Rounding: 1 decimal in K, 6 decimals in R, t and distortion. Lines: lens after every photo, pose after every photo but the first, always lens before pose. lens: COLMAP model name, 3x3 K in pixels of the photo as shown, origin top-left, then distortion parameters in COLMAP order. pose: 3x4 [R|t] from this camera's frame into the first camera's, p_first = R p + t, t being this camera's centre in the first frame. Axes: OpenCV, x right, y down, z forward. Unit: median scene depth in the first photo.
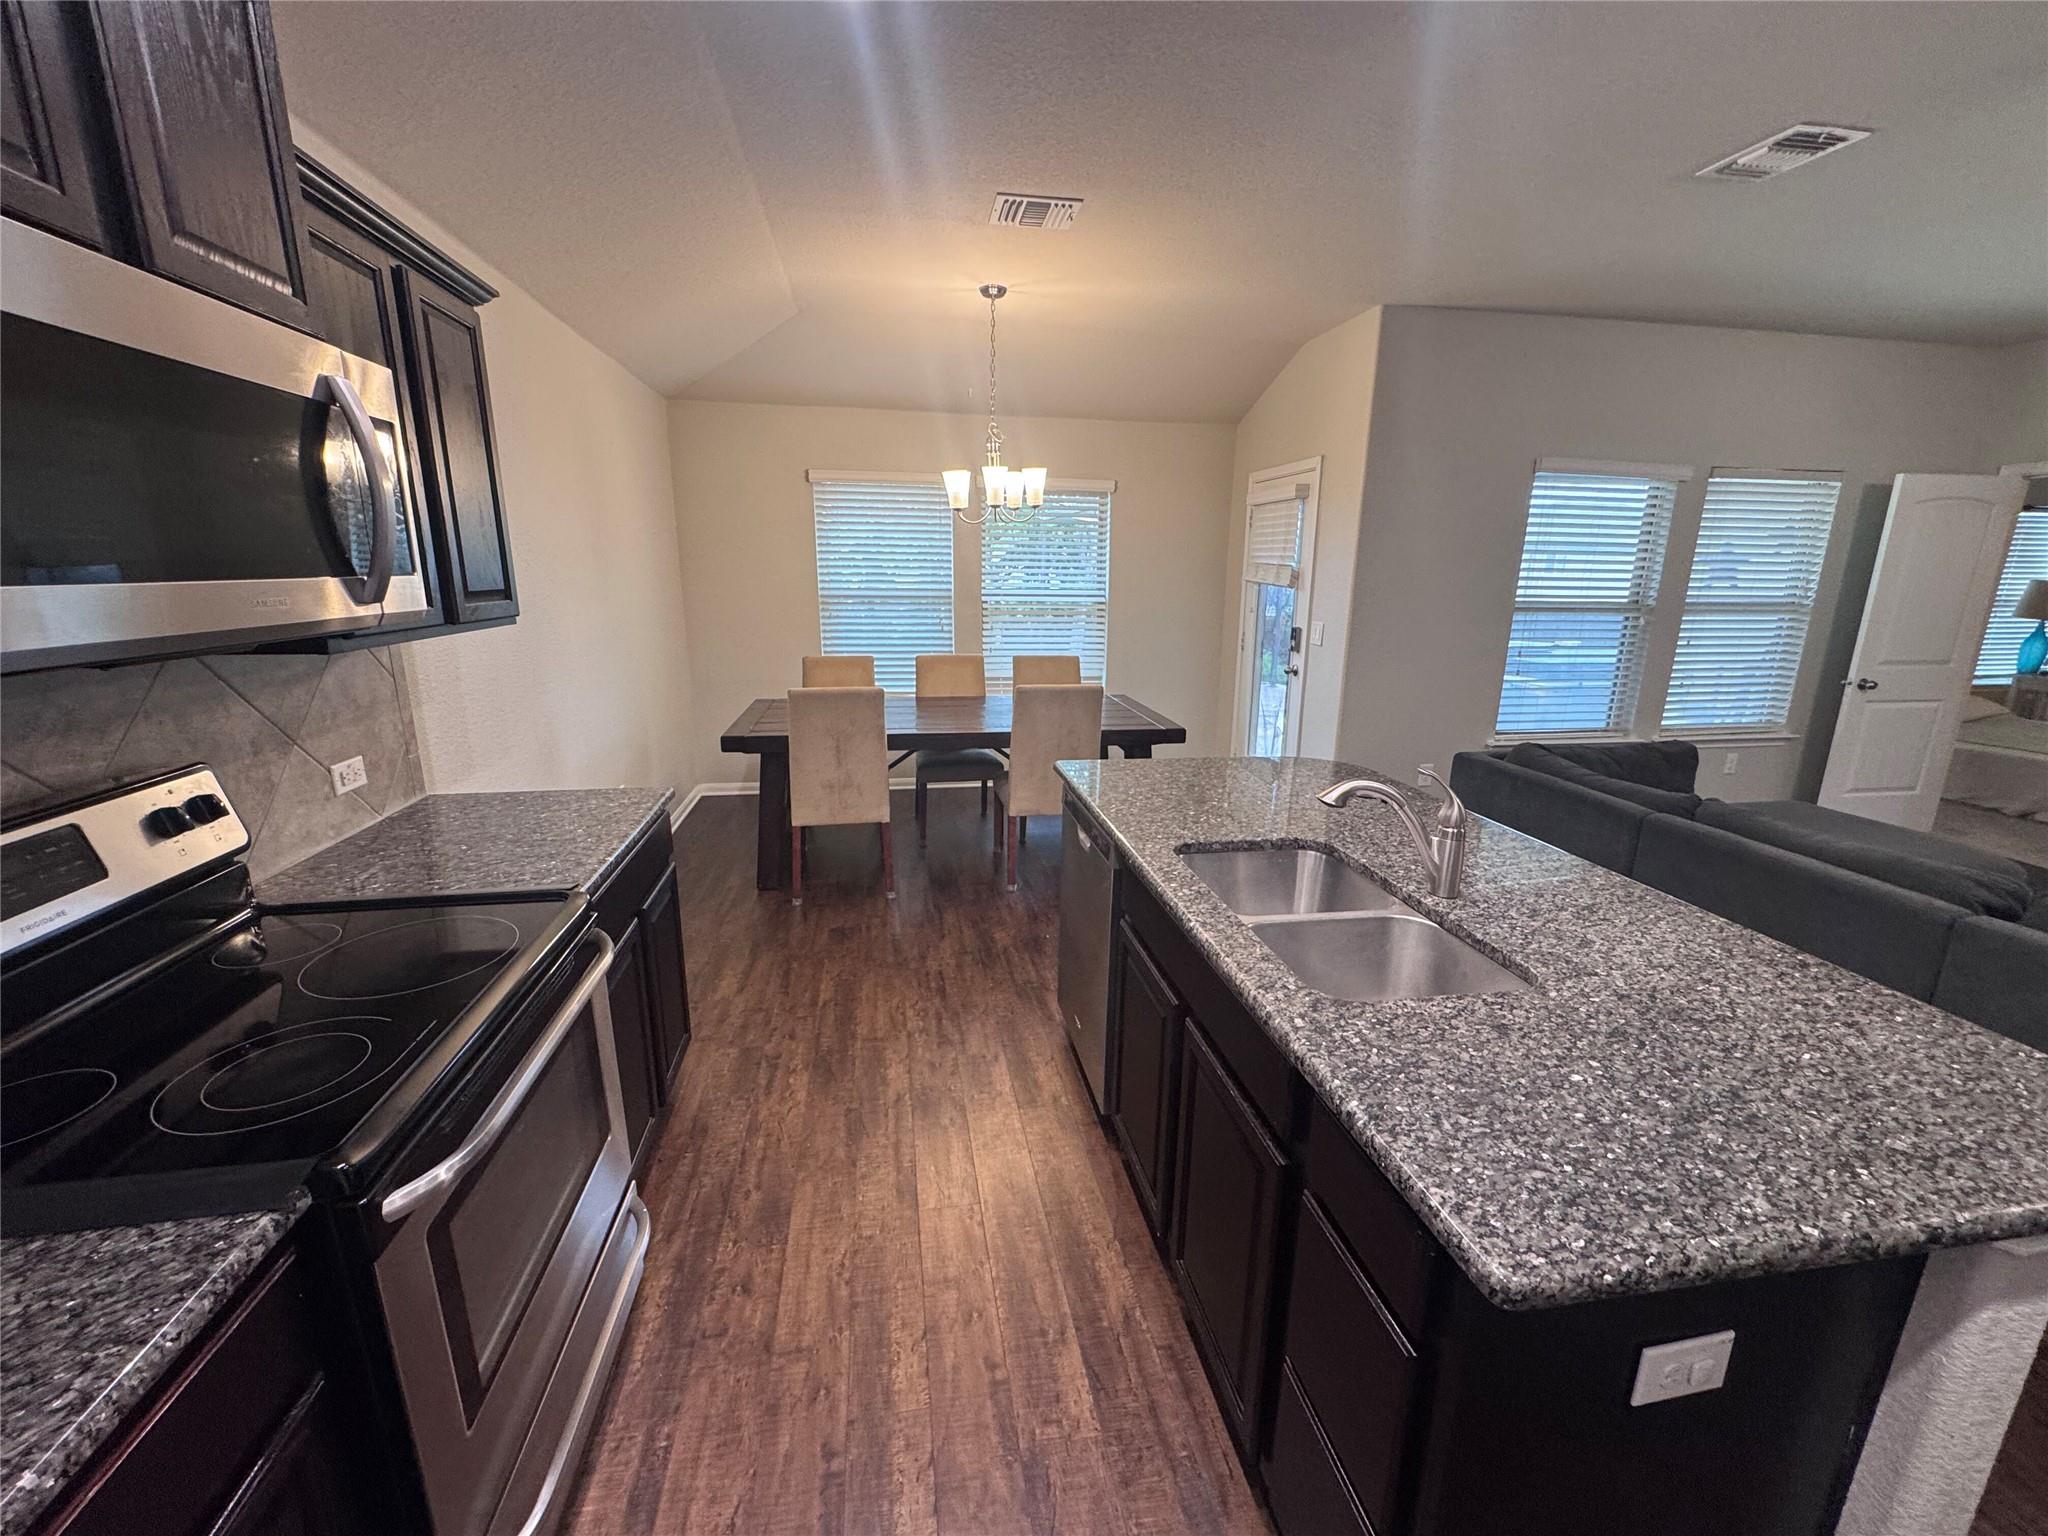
lens RADIAL K [[818.2, 0, 1025.3], [0, 818.2, 762.6], [0, 0, 1]] dist [-0.001481, 0.000385]
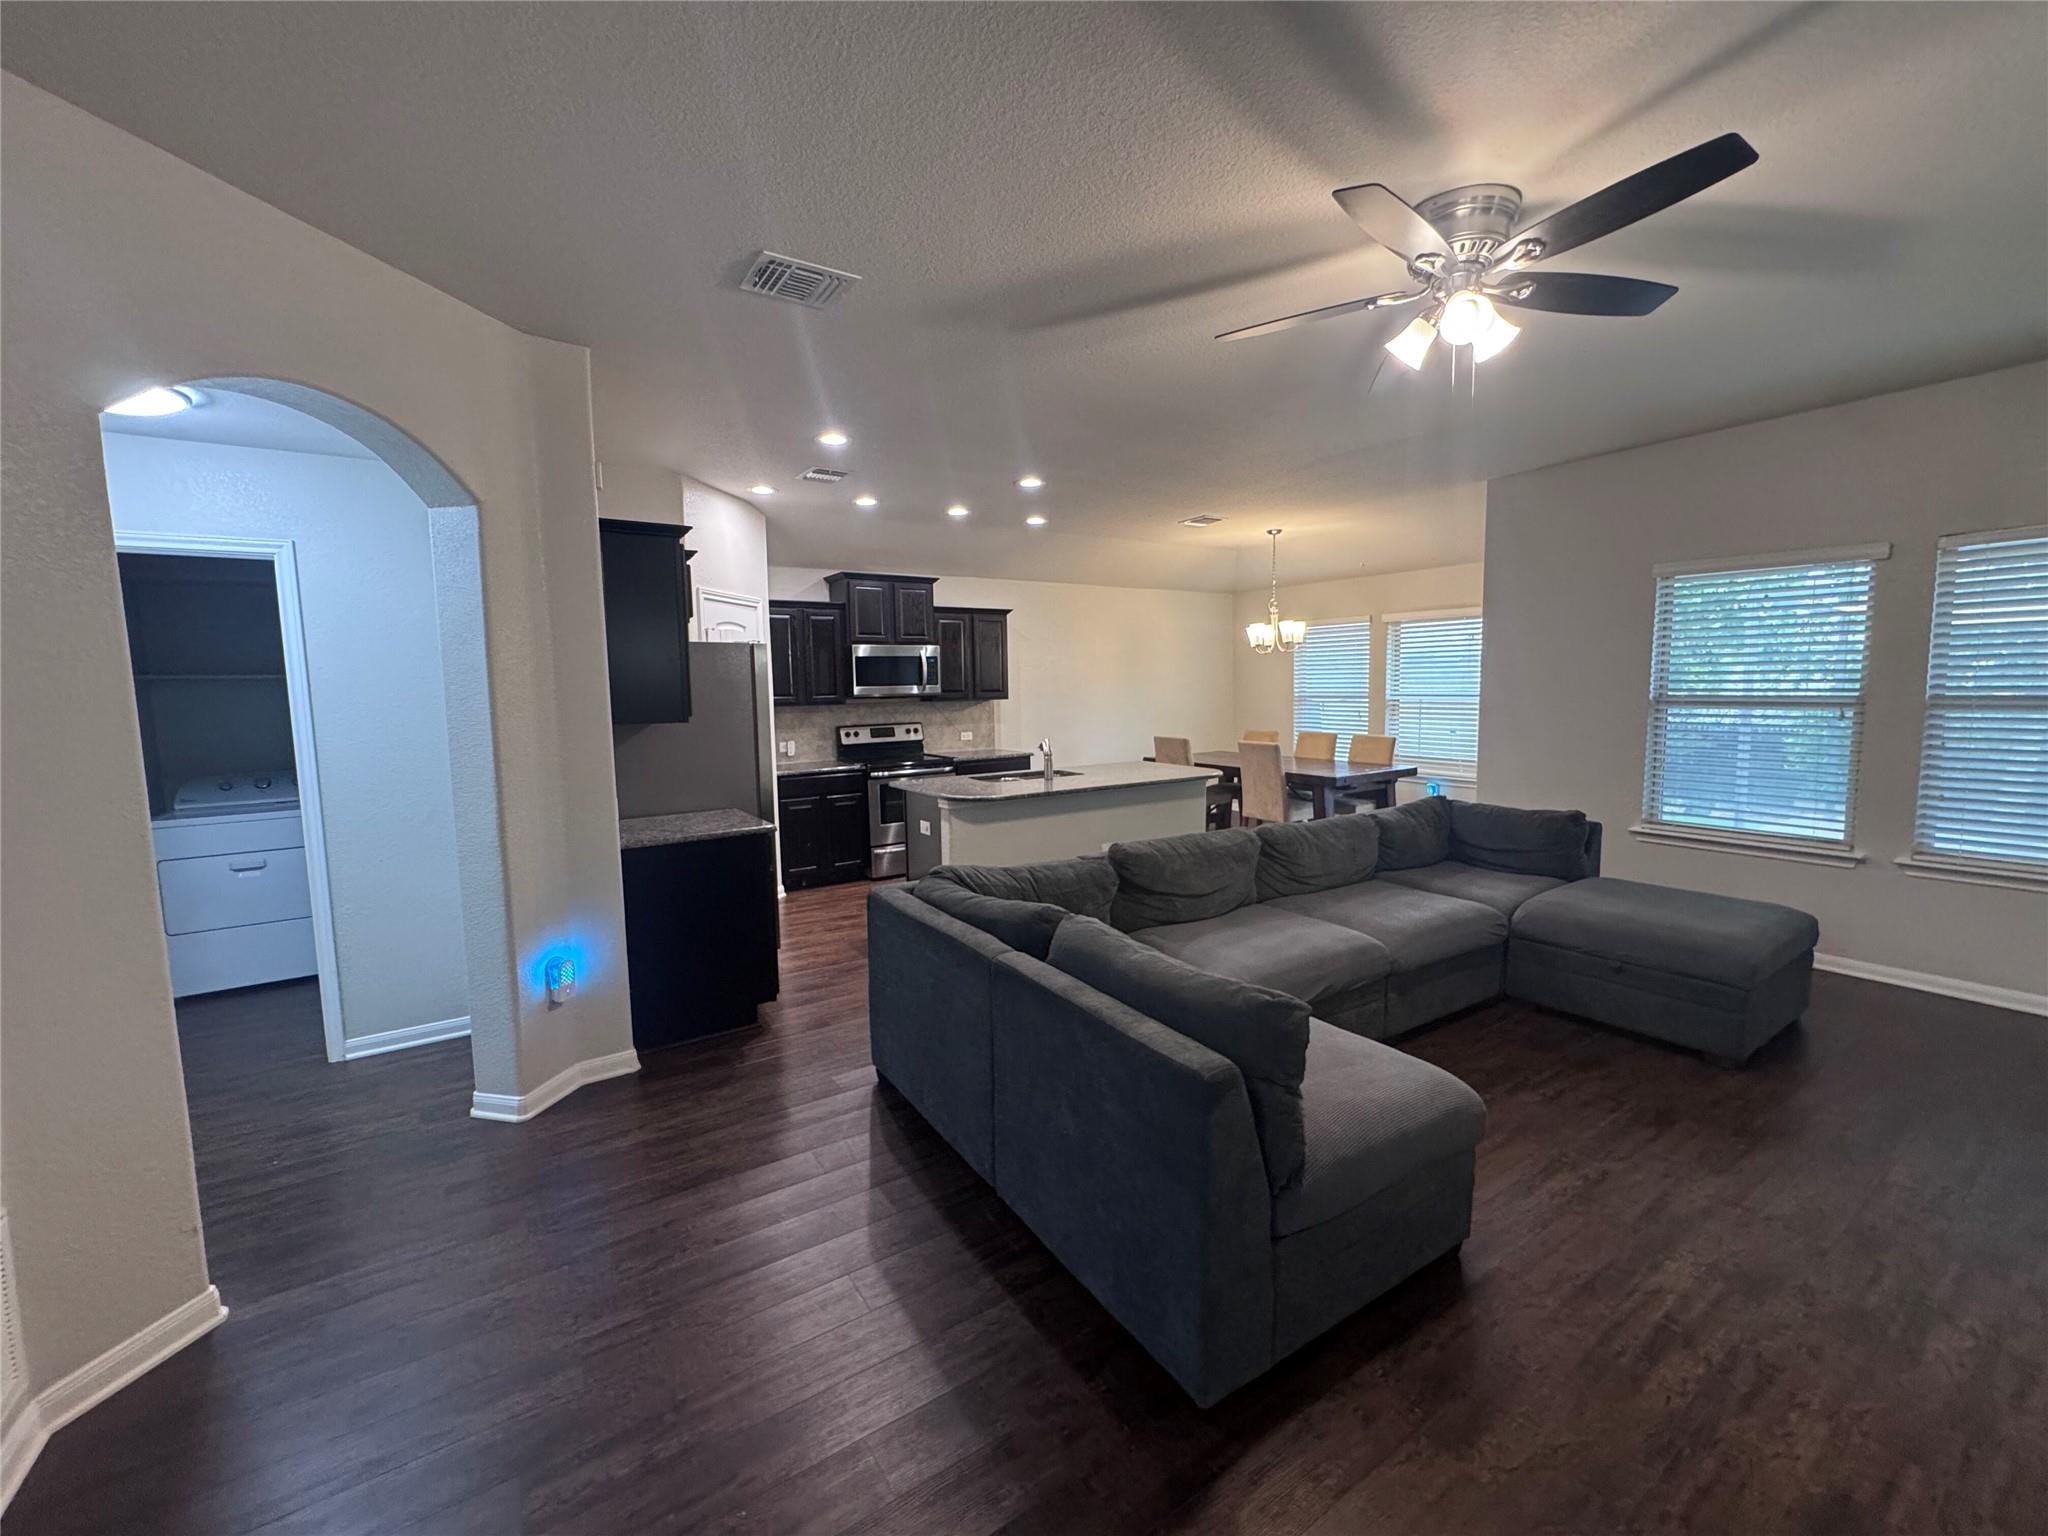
lens RADIAL K [[818.2, 0, 1025.3], [0, 818.2, 762.6], [0, 0, 1]] dist [-0.001481, 0.000385]
pose [[0.397104, 0.068822, -0.915190, 2.483755], [-0.192351, 0.981278, -0.009670, 0.106656], [0.897390, 0.179878, 0.402908, -0.263803]]
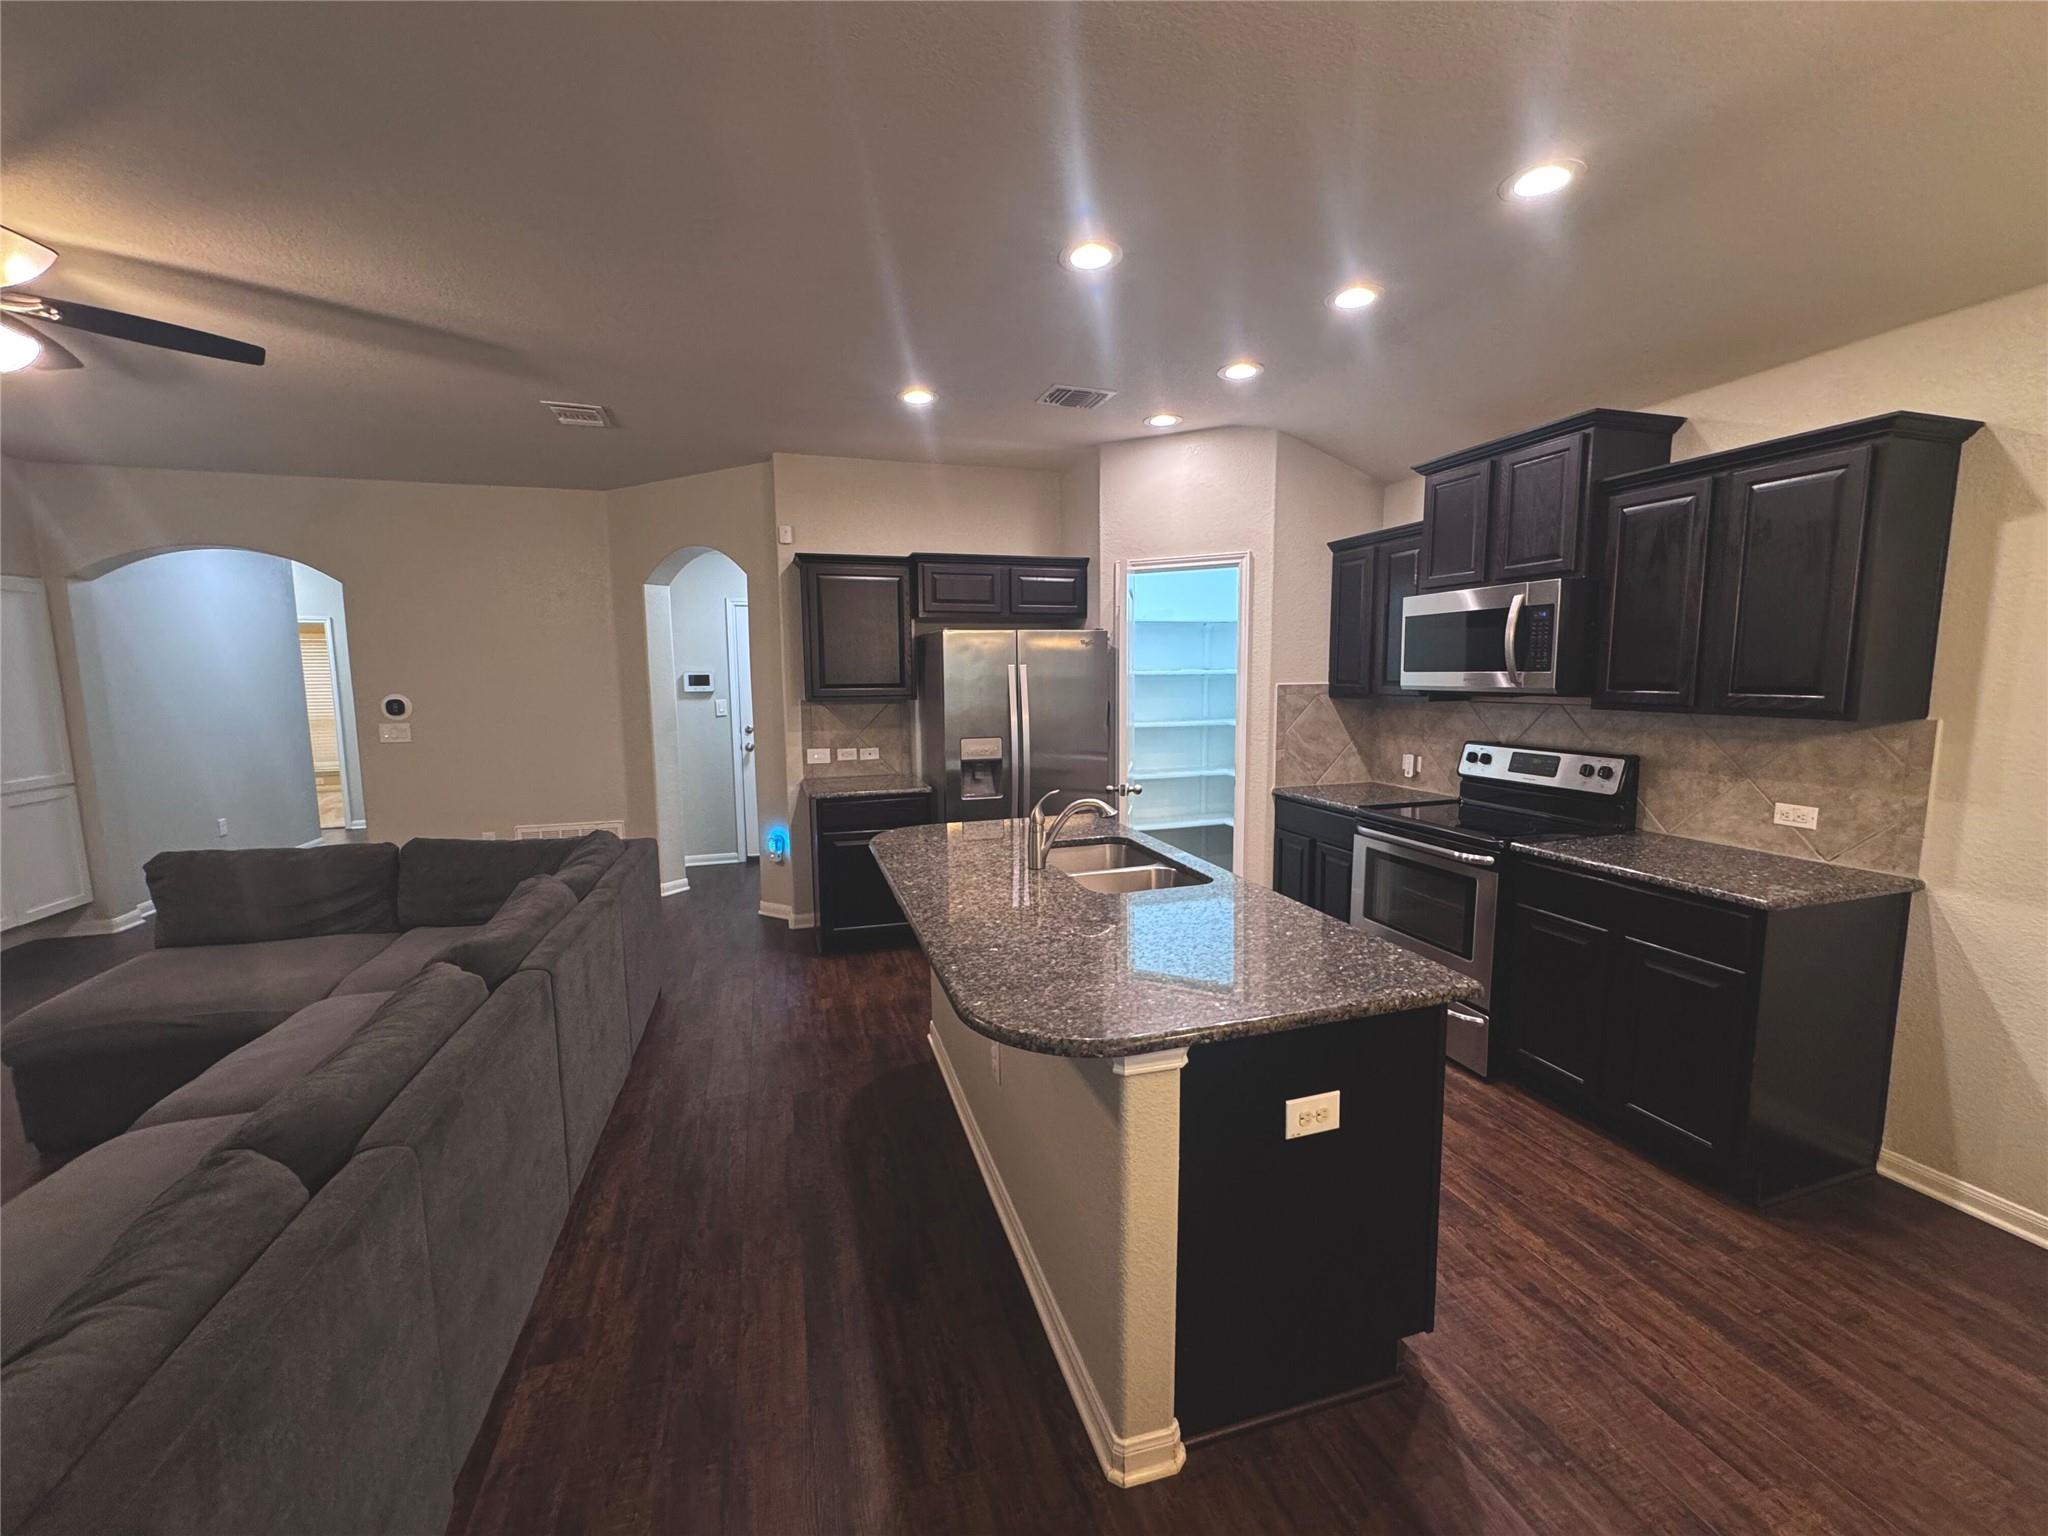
lens RADIAL K [[818.2, 0, 1025.3], [0, 818.2, 762.6], [0, 0, 1]] dist [-0.001481, 0.000385]
pose [[-0.991714, 0.014998, -0.127589, 0.547047], [-0.029500, 0.940035, 0.339800, -0.429423], [0.125034, 0.340748, -0.931803, 1.799381]]
